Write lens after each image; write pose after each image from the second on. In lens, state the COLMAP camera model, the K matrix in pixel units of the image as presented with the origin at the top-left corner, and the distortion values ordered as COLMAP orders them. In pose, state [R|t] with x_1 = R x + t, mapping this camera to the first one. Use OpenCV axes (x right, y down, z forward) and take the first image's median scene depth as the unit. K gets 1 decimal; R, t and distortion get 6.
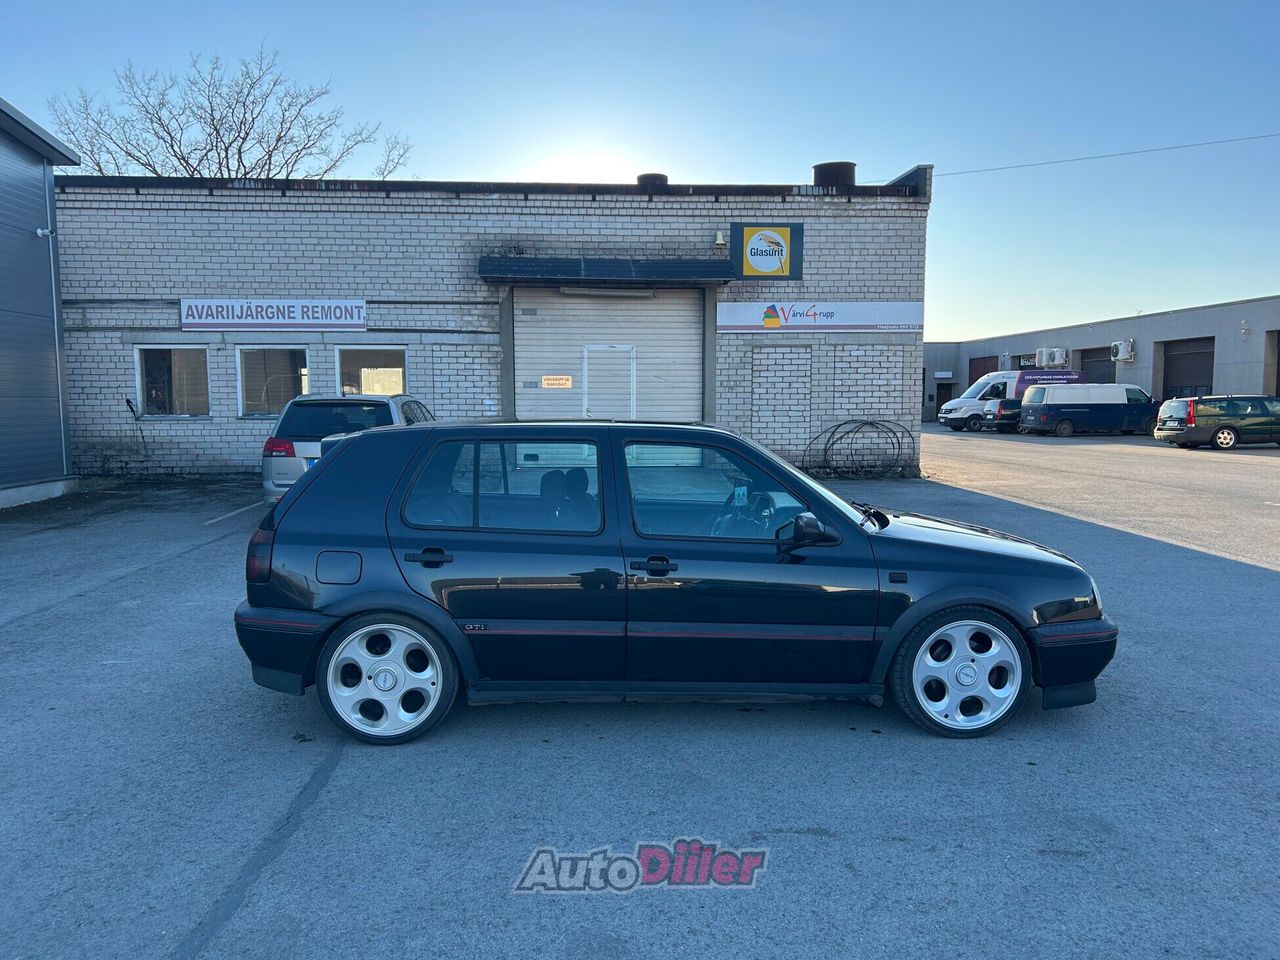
lens RADIAL K [[964.6, 0, 641.5], [0, 964.6, 483.3], [0, 0, 1]] dist [0.010198, -0.004738]
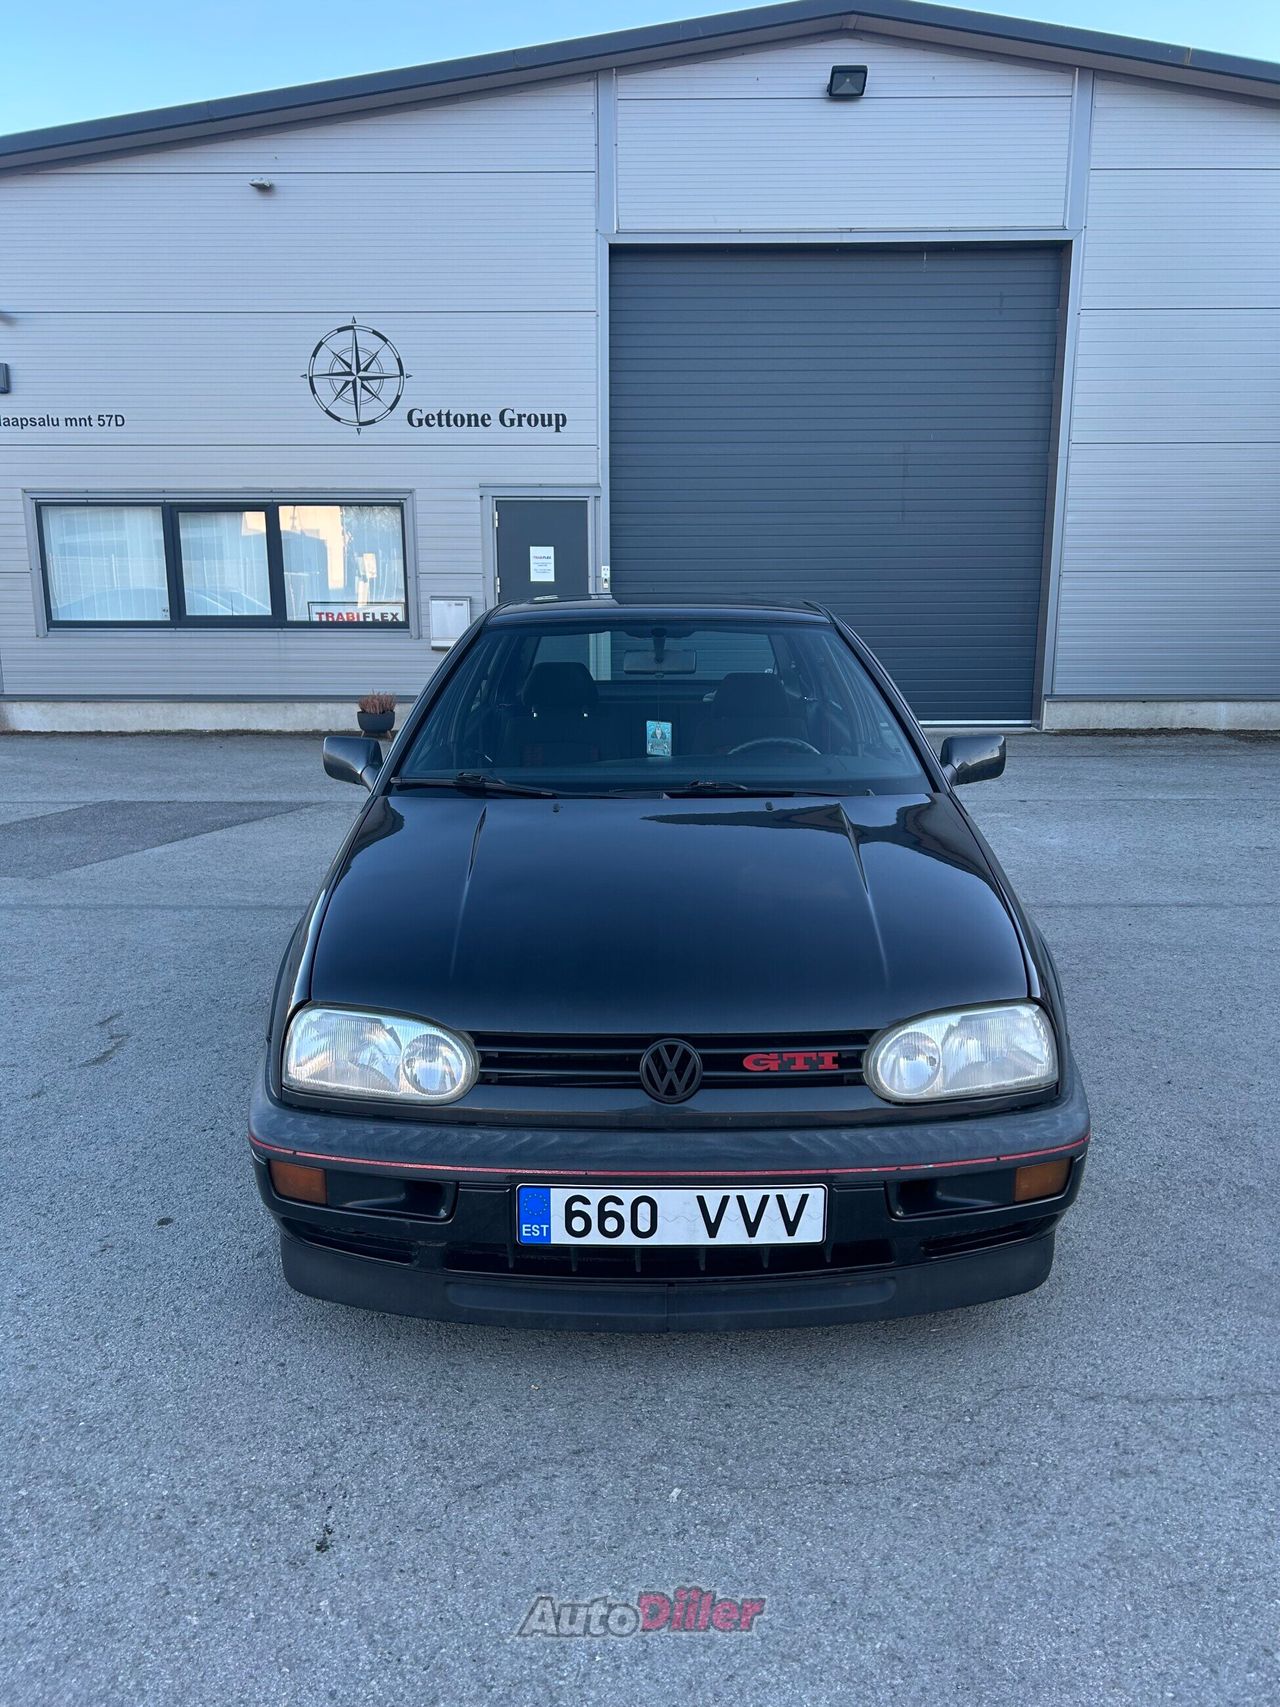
lens RADIAL K [[1286.4, 0, 645.5], [0, 1286.4, 848.3], [0, 0, 1]] dist [0.010198, -0.004738]
pose [[-0.040479, 0.220170, -0.974621, 1.287593], [-0.094212, 0.970234, 0.223091, -0.152760], [0.994729, 0.100852, -0.018532, 1.495200]]
